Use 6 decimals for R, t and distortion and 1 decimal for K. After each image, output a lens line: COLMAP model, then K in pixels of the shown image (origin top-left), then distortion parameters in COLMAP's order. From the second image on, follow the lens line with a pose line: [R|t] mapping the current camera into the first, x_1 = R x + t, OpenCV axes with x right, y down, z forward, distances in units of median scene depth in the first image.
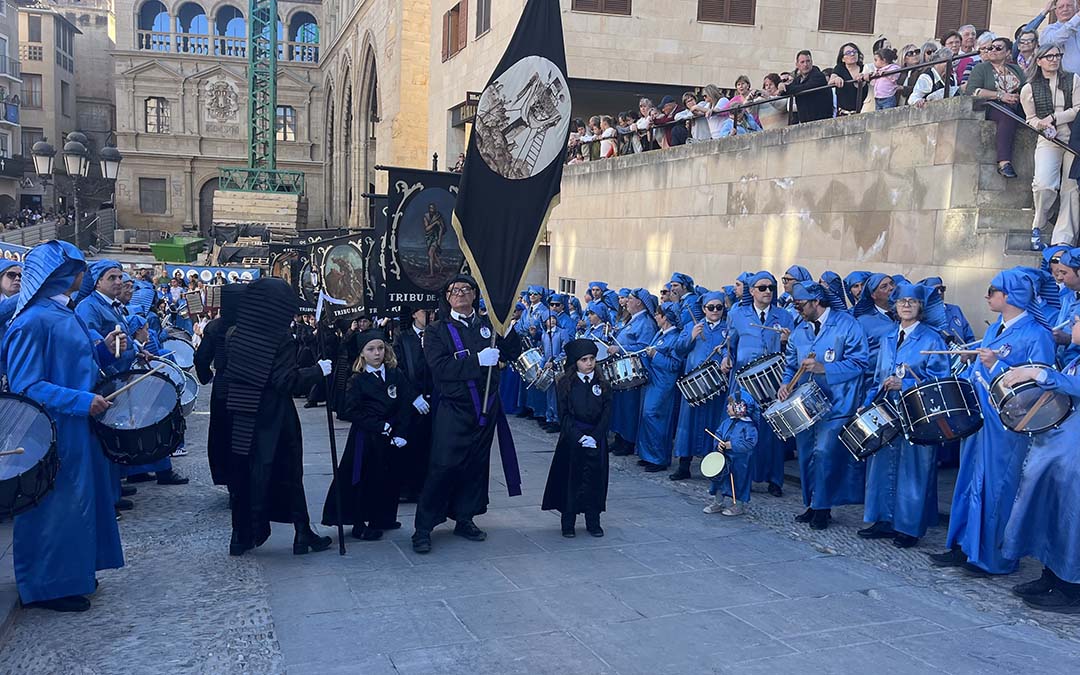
lens RADIAL K [[900.2, 0, 556.6], [0, 900.2, 341.8], [0, 0, 1]] dist [0.044704, -0.043213]
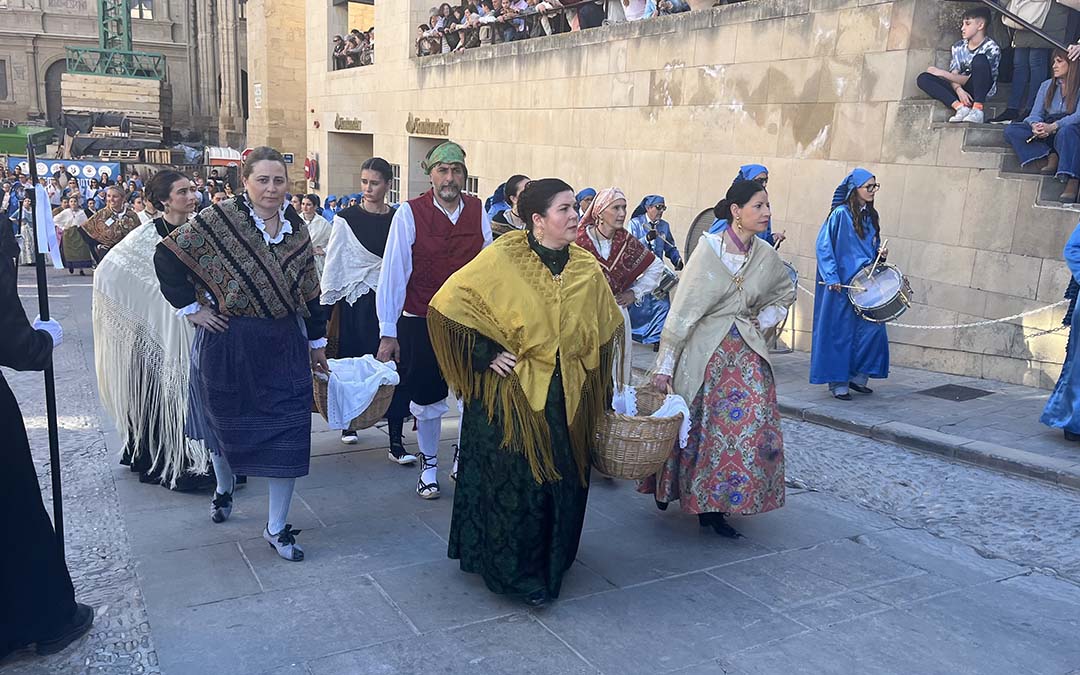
lens RADIAL K [[900.2, 0, 556.6], [0, 900.2, 341.8], [0, 0, 1]] dist [0.044704, -0.043213]
pose [[0.992406, -0.017101, 0.121810, -0.019092], [0.003489, 0.993804, 0.111091, -0.004523], [-0.122955, -0.109823, 0.986317, 0.072619]]
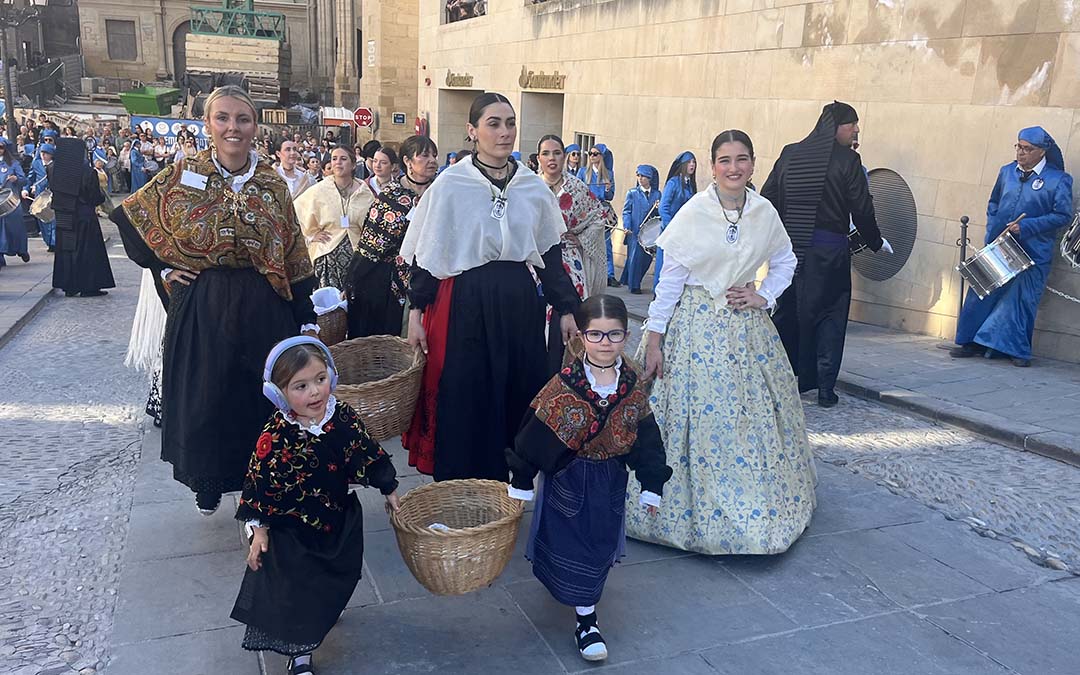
lens RADIAL K [[900.2, 0, 556.6], [0, 900.2, 341.8], [0, 0, 1]] dist [0.044704, -0.043213]
pose [[0.999947, 0.010043, 0.002261, -0.019428], [-0.010268, 0.988824, 0.148735, -0.004027], [-0.000742, -0.148750, 0.988875, 0.180159]]
